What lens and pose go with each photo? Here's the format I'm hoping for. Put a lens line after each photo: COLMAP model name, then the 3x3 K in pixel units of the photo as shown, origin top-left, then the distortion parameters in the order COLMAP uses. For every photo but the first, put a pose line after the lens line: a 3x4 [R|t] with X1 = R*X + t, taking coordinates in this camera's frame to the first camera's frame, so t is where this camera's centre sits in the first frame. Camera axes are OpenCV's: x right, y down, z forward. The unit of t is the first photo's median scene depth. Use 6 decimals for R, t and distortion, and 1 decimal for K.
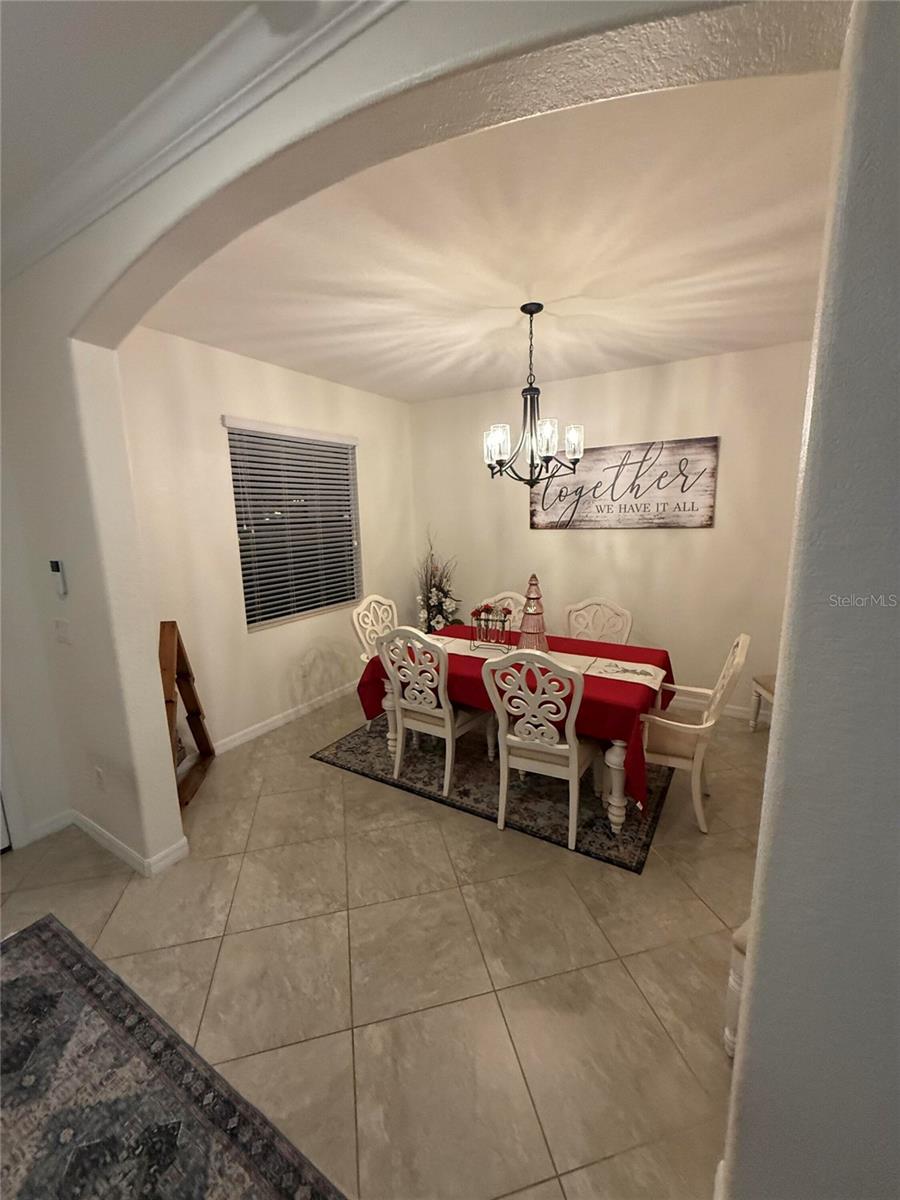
lens RADIAL K [[477.0, 0, 453.3], [0, 477.0, 595.3], [0, 0, 1]] dist [-0.001998, 0.000794]
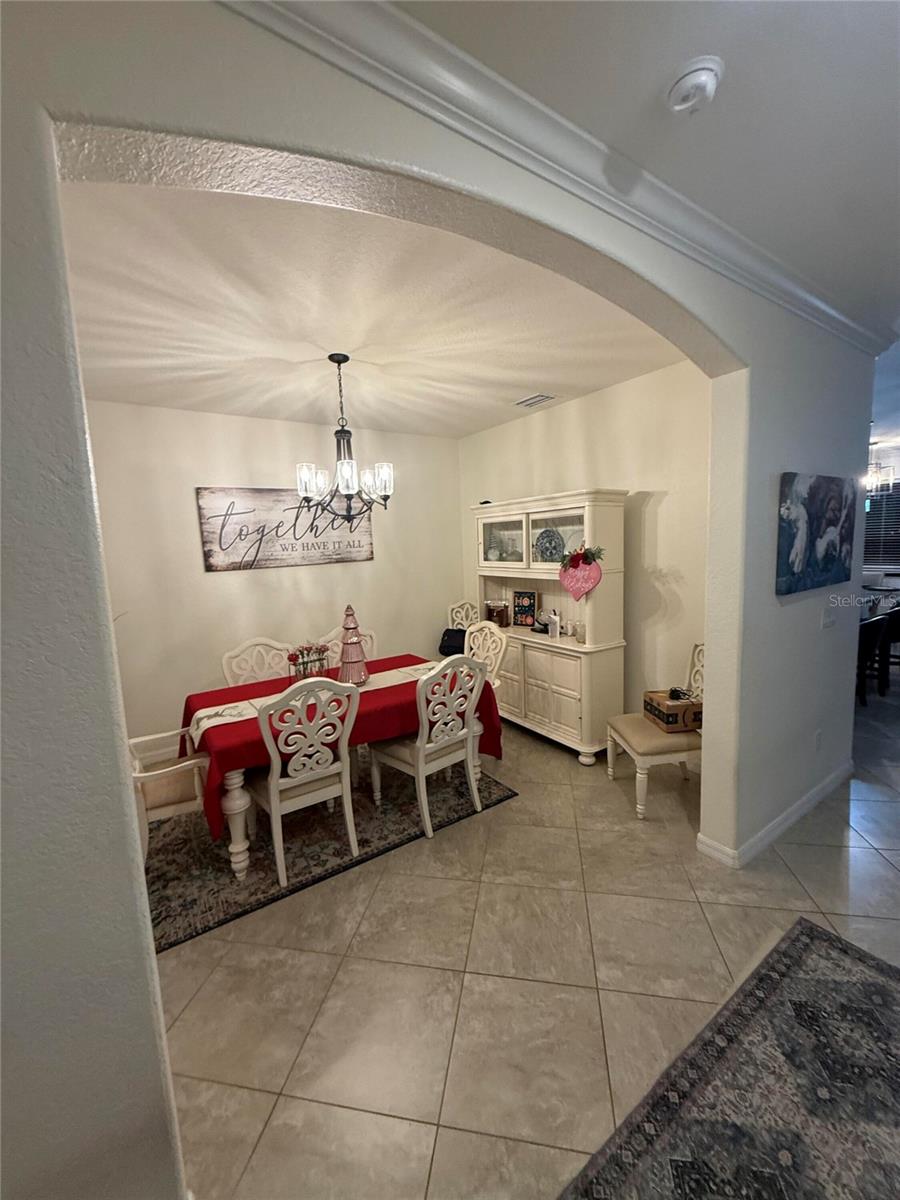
lens RADIAL K [[477.0, 0, 447.6], [0, 477.0, 596.1], [0, 0, 1]] dist [-0.001998, 0.000794]
pose [[0.415898, -0.100000, 0.903897, -0.681398], [0.190804, 0.981408, 0.020784, -0.044797], [-0.889170, 0.163823, 0.427246, 0.365903]]
